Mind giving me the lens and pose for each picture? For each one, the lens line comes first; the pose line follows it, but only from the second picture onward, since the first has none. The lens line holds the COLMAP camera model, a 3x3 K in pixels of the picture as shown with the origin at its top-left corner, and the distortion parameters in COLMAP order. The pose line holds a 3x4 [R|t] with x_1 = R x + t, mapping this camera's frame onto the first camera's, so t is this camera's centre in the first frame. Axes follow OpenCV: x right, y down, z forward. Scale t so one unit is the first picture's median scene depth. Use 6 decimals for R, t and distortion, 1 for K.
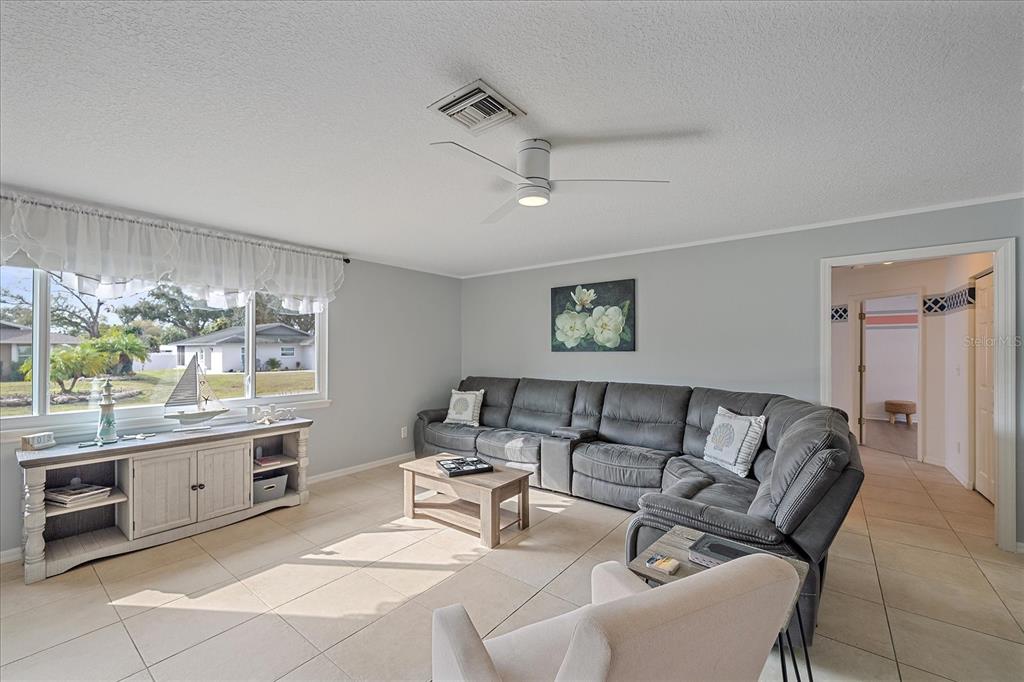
lens RADIAL K [[412.2, 0, 506.4], [0, 412.2, 347.8], [0, 0, 1]] dist [-0.000132, -0.000161]
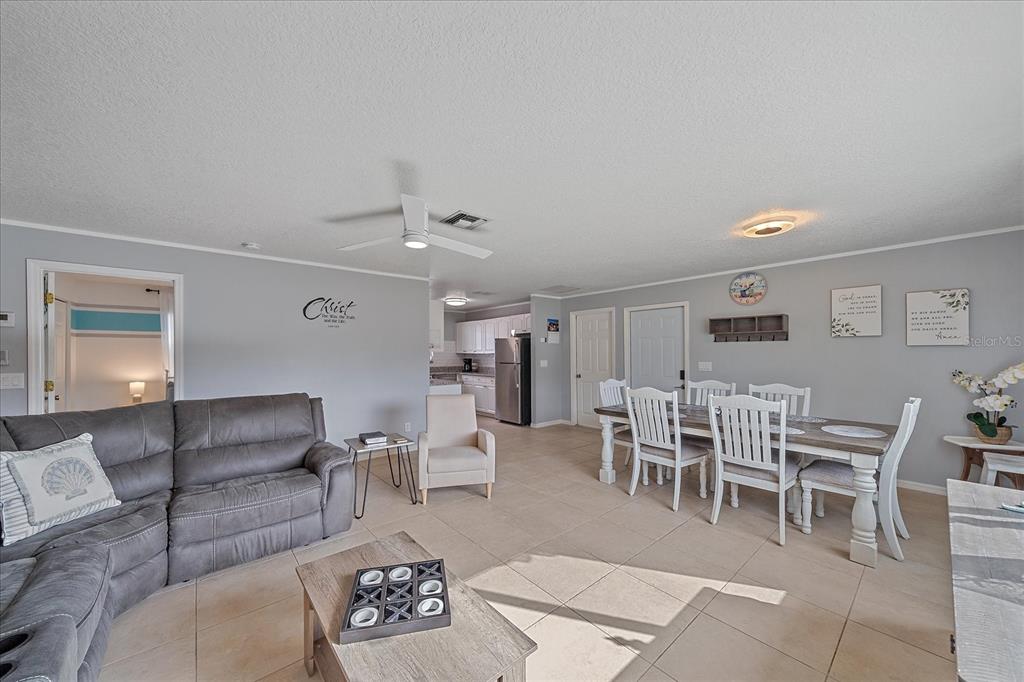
lens RADIAL K [[367.9, 0, 506.8], [0, 367.9, 350.9], [0, 0, 1]] dist [-0.003017, -0.000166]
pose [[-0.979339, 0.005293, 0.202158, -0.262271], [0.003956, 0.999968, -0.007018, 0.005249], [-0.202189, -0.006073, -0.979328, 1.173846]]
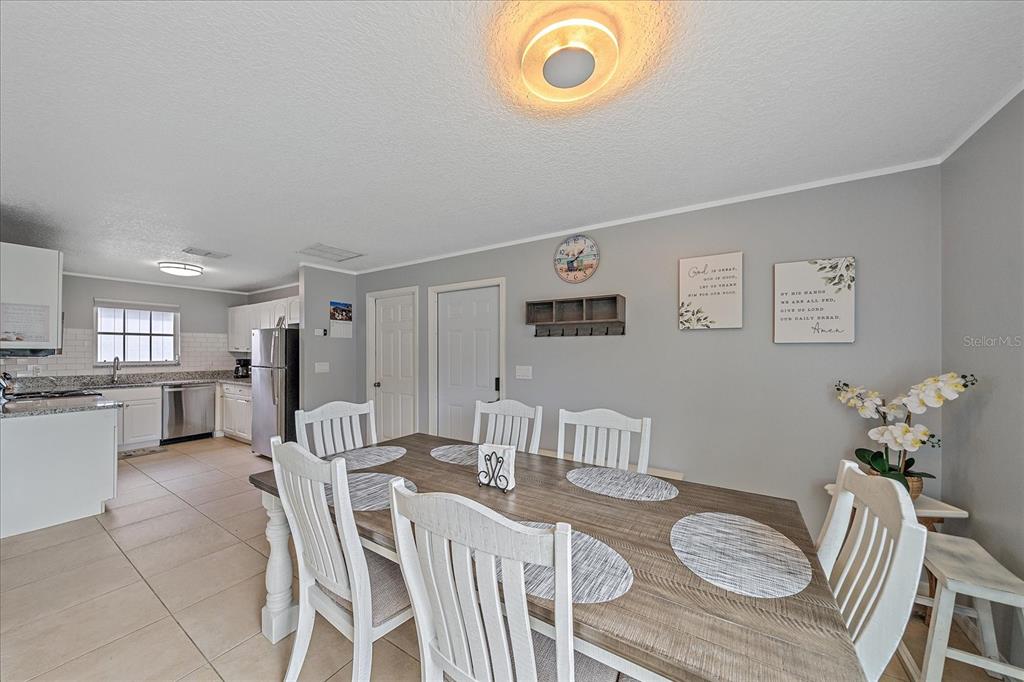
lens RADIAL K [[354.2, 0, 506.3], [0, 354.2, 350.6], [0, 0, 1]] dist [-0.006383, -0.000187]
pose [[-0.995974, 0.000444, -0.089643, -0.565053], [0.000652, 0.999997, -0.002290, 0.002565], [0.089641, -0.002339, -0.995971, 0.612273]]
